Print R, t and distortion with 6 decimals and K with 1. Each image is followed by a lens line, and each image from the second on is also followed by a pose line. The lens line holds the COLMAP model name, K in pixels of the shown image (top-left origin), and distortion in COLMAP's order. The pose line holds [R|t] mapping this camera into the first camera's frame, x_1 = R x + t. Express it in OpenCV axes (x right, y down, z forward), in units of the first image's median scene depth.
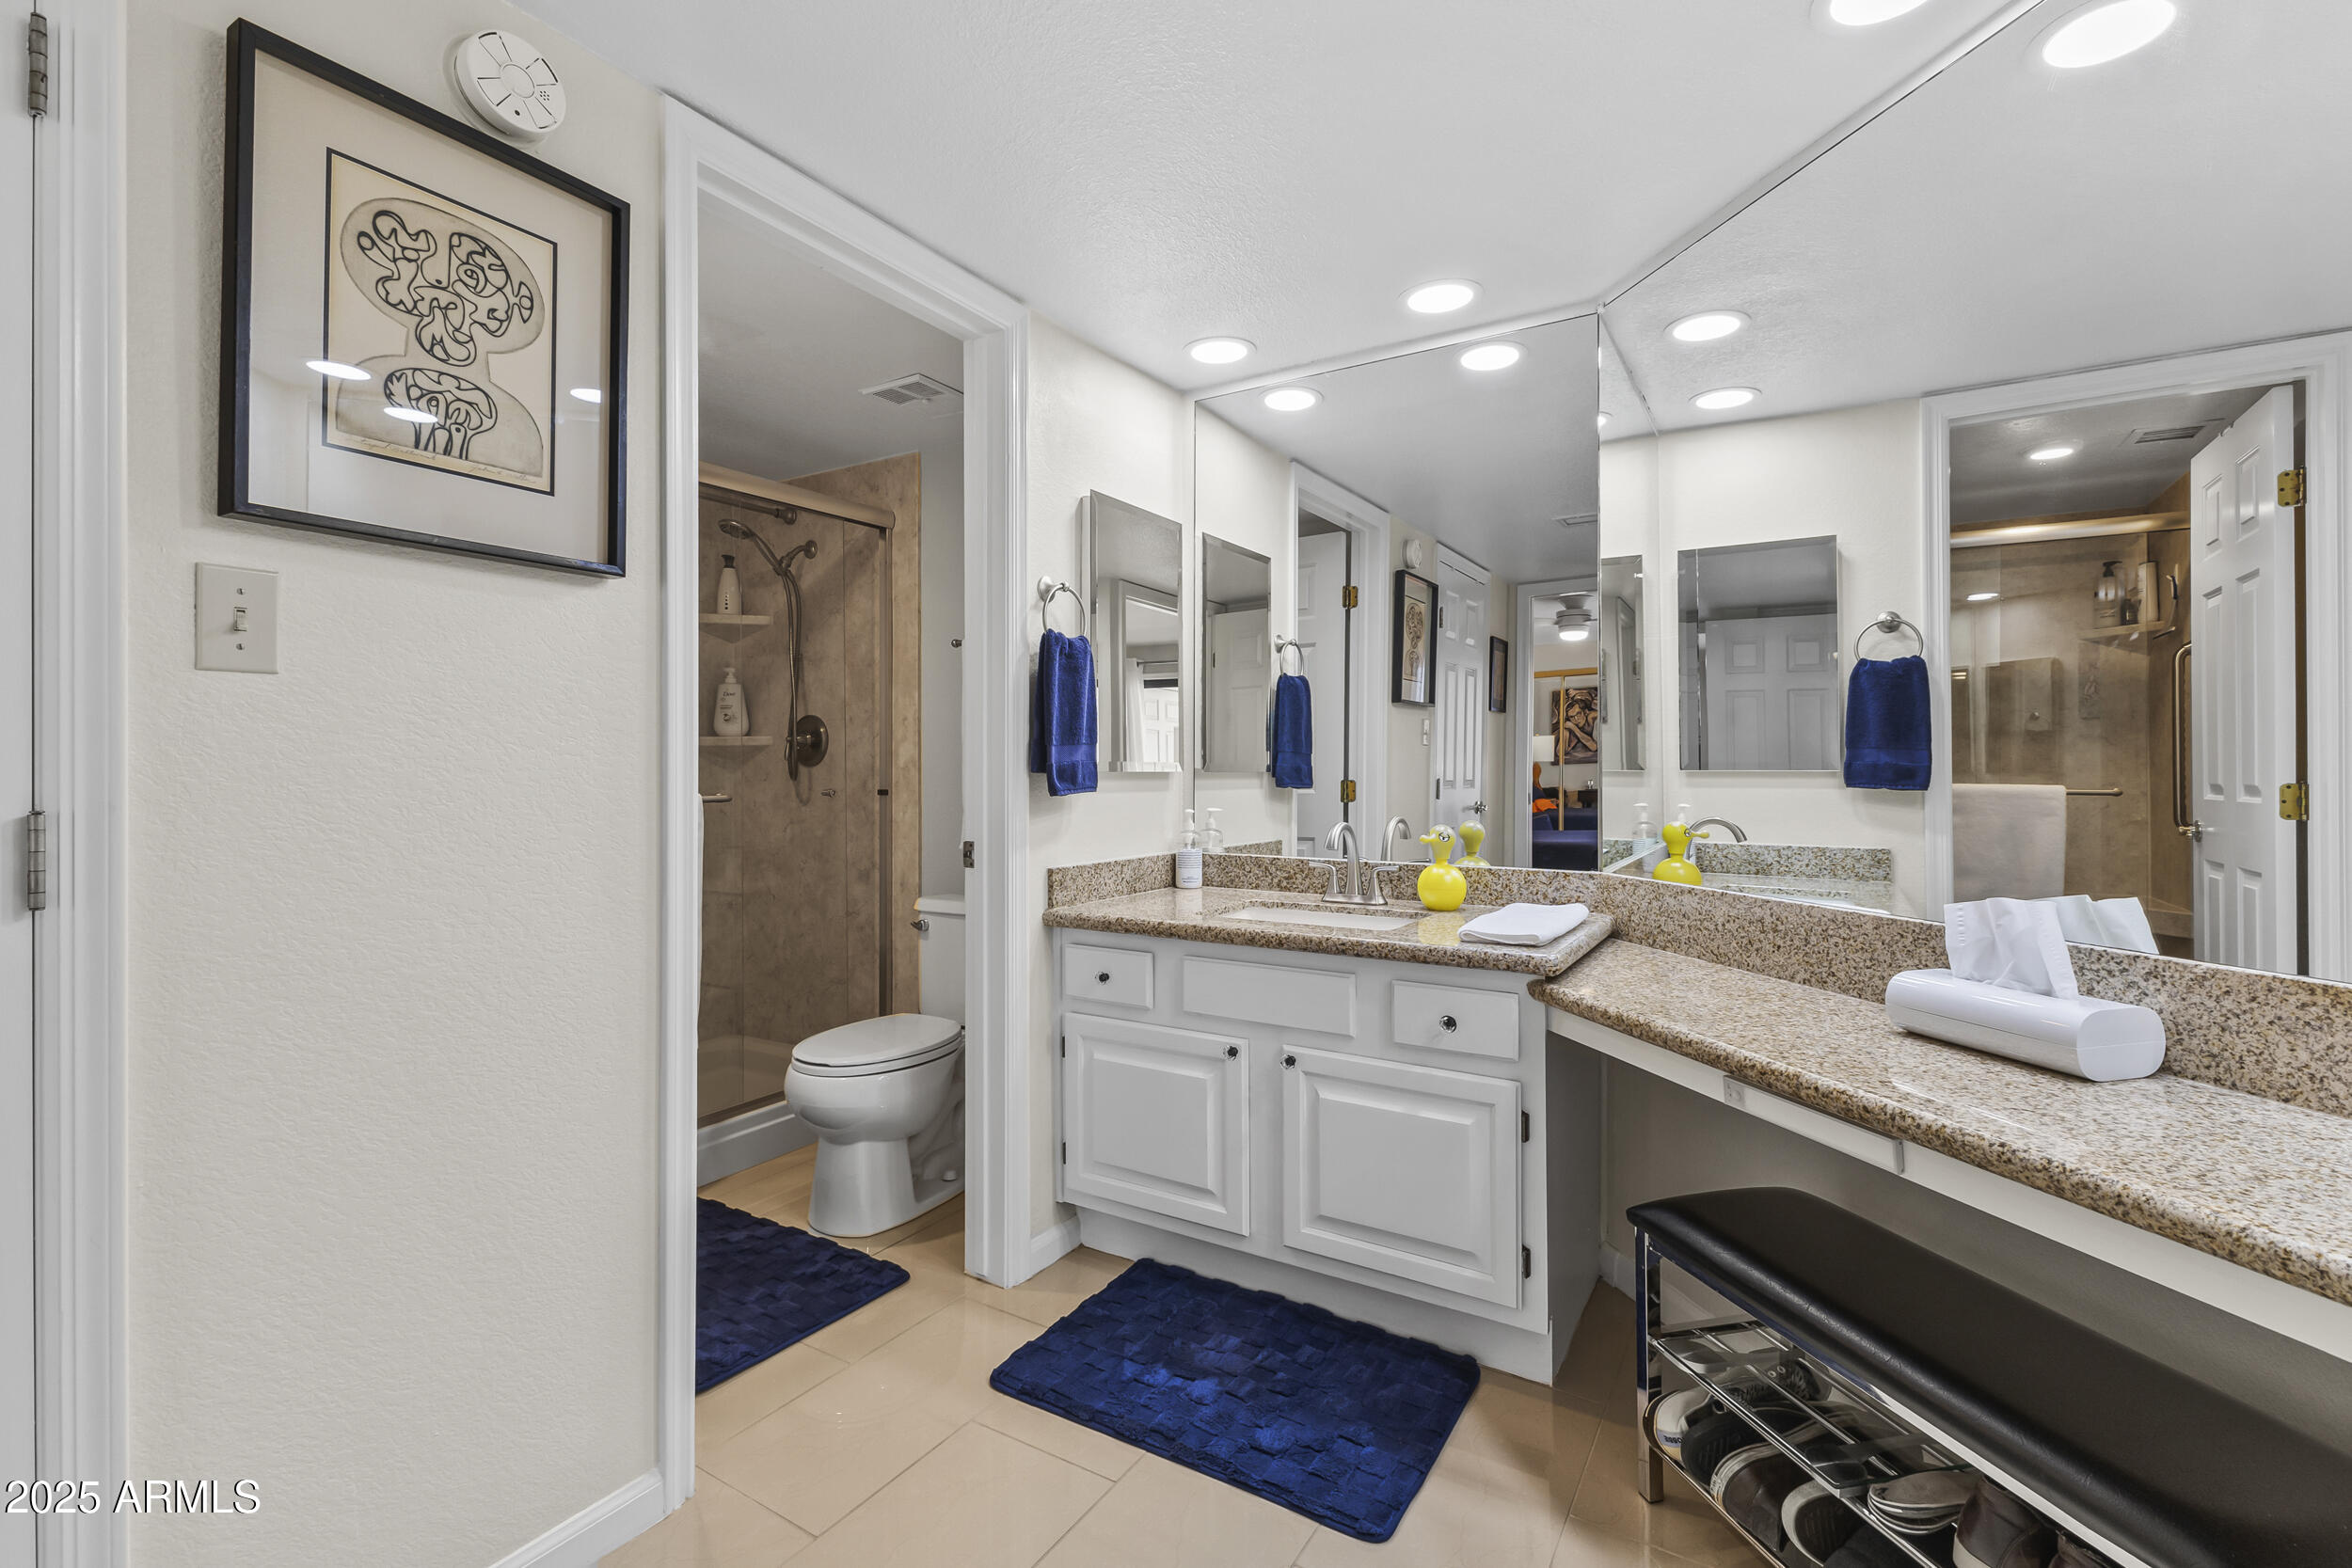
lens RADIAL K [[1026.0, 0, 1165.6], [0, 1026.0, 754.3], [0, 0, 1]] dist [0.008707, -0.000662]
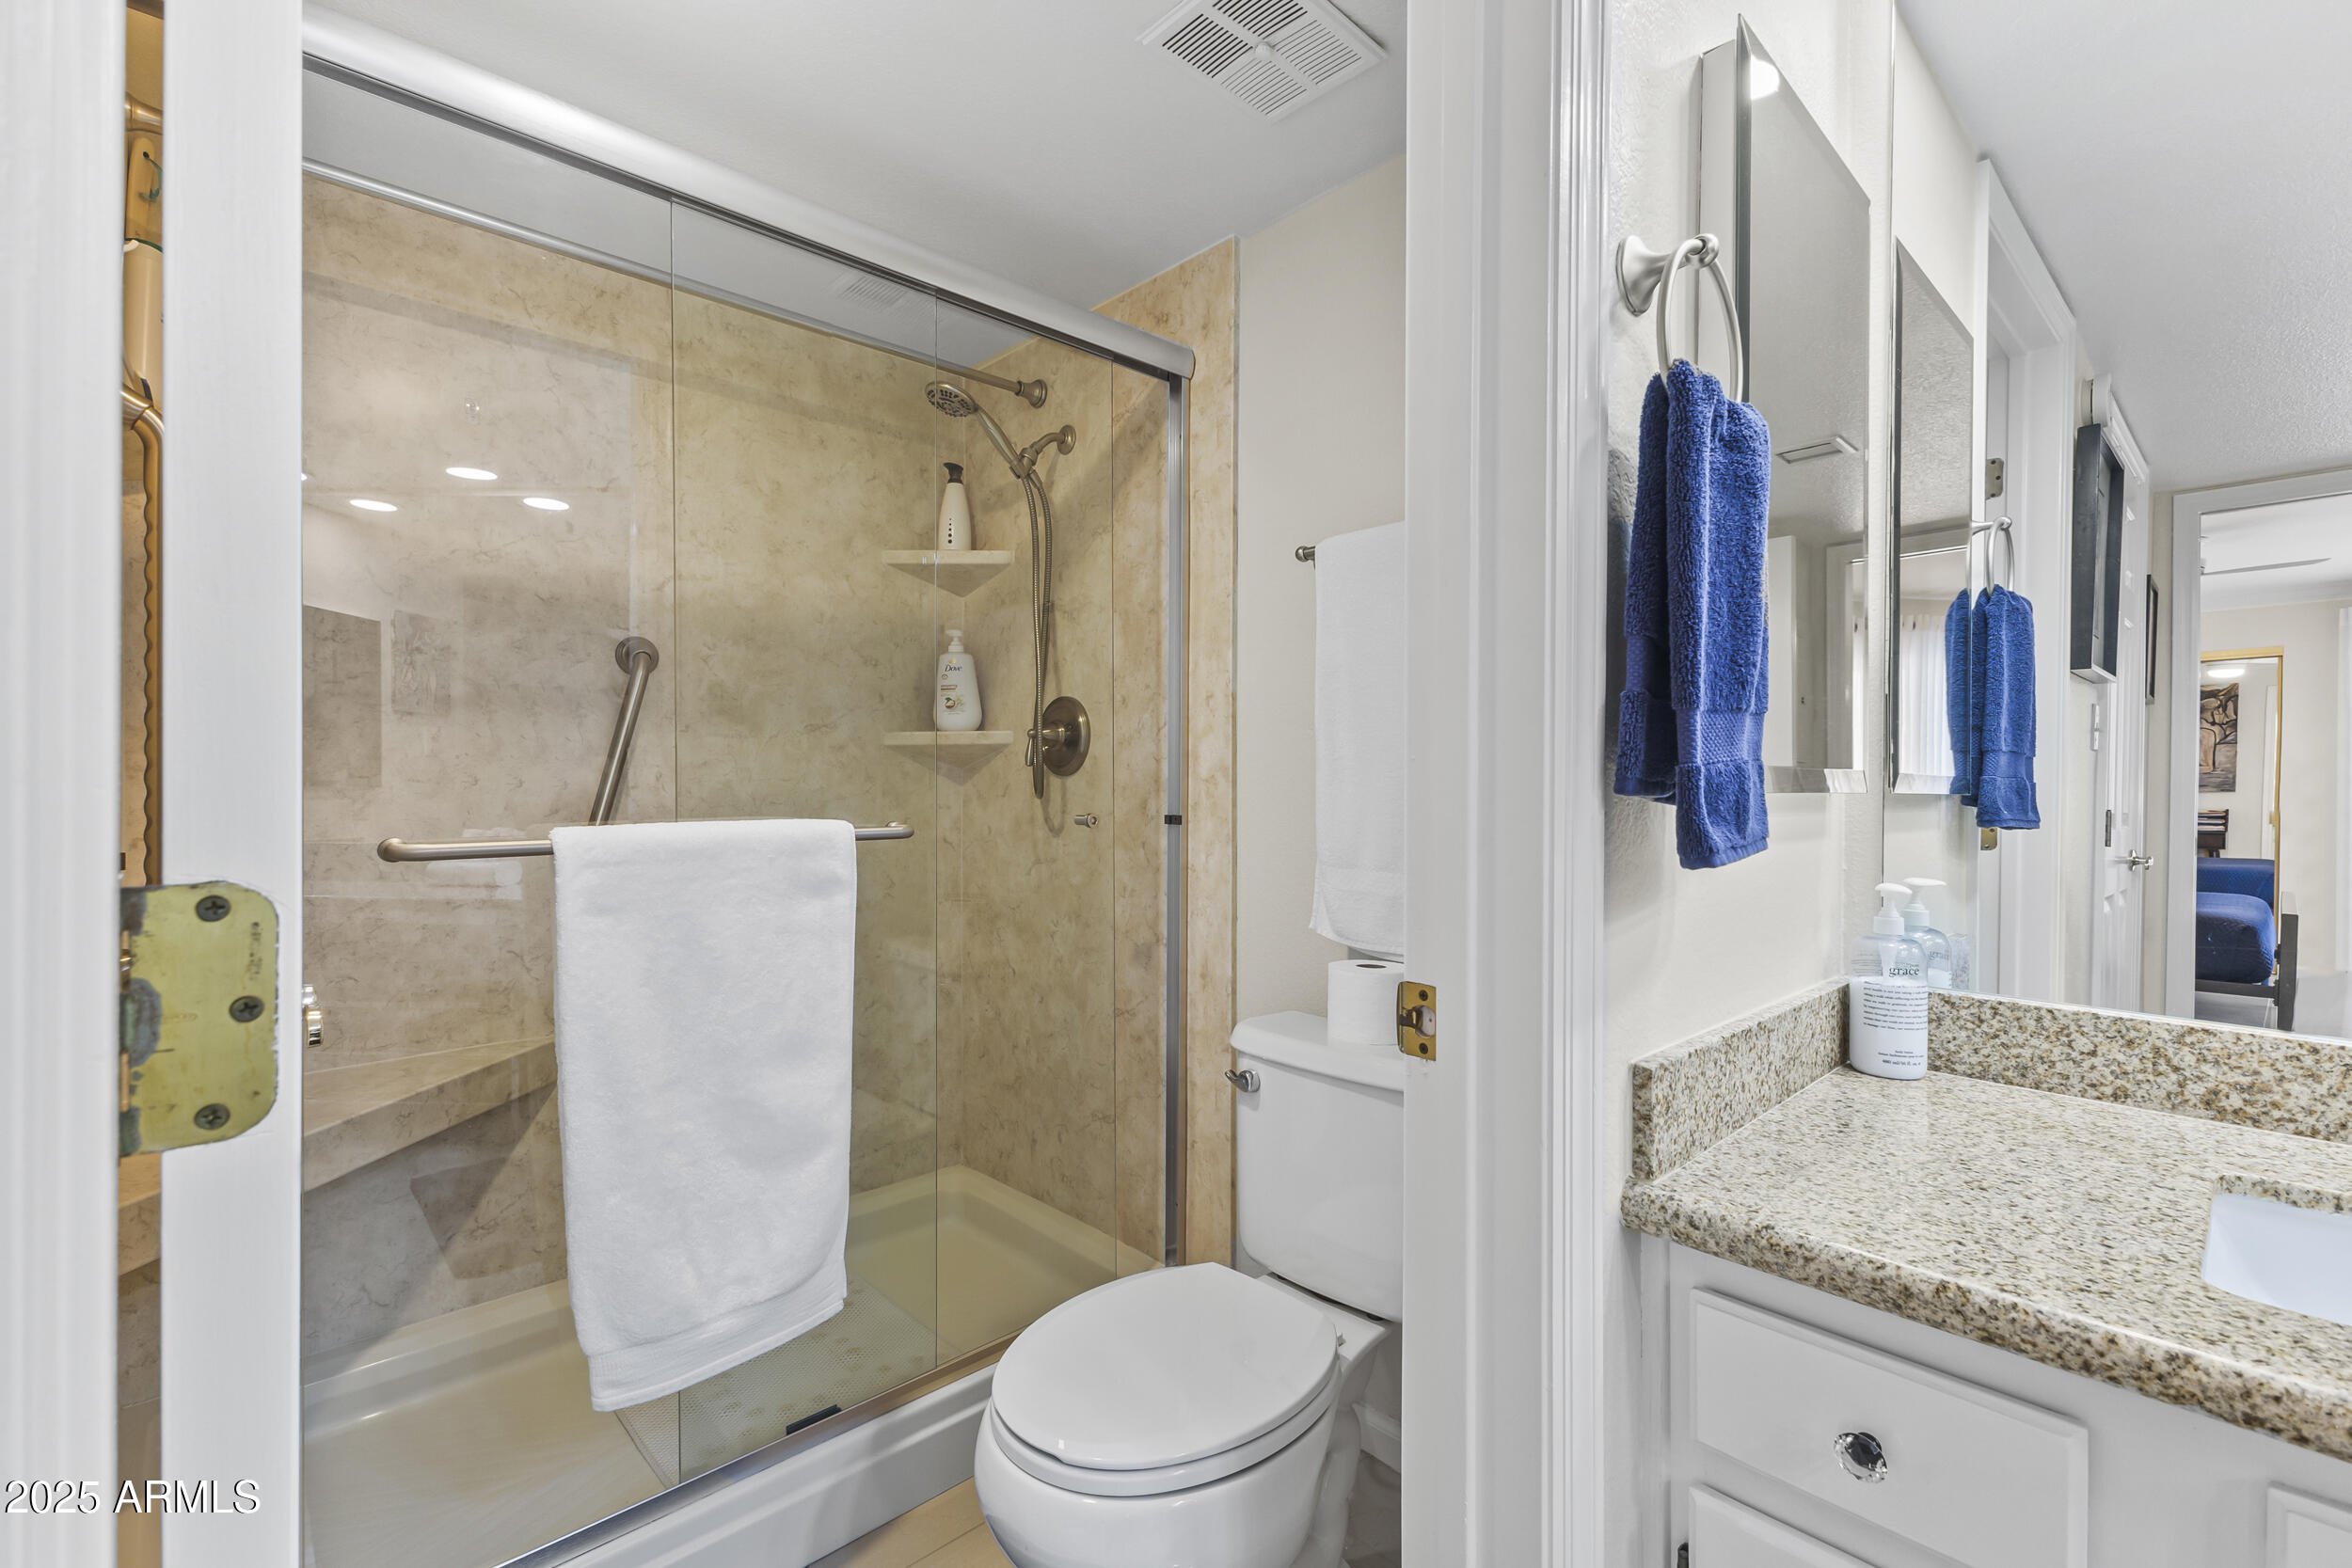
lens RADIAL K [[1026.0, 0, 1173.1], [0, 1026.0, 782.8], [0, 0, 1]] dist [0.008707, -0.000662]
pose [[0.966599, 0.009399, -0.256122, -0.118623], [-0.005664, 0.999867, 0.015316, 0.005871], [0.256232, -0.013354, 0.966523, 0.408818]]
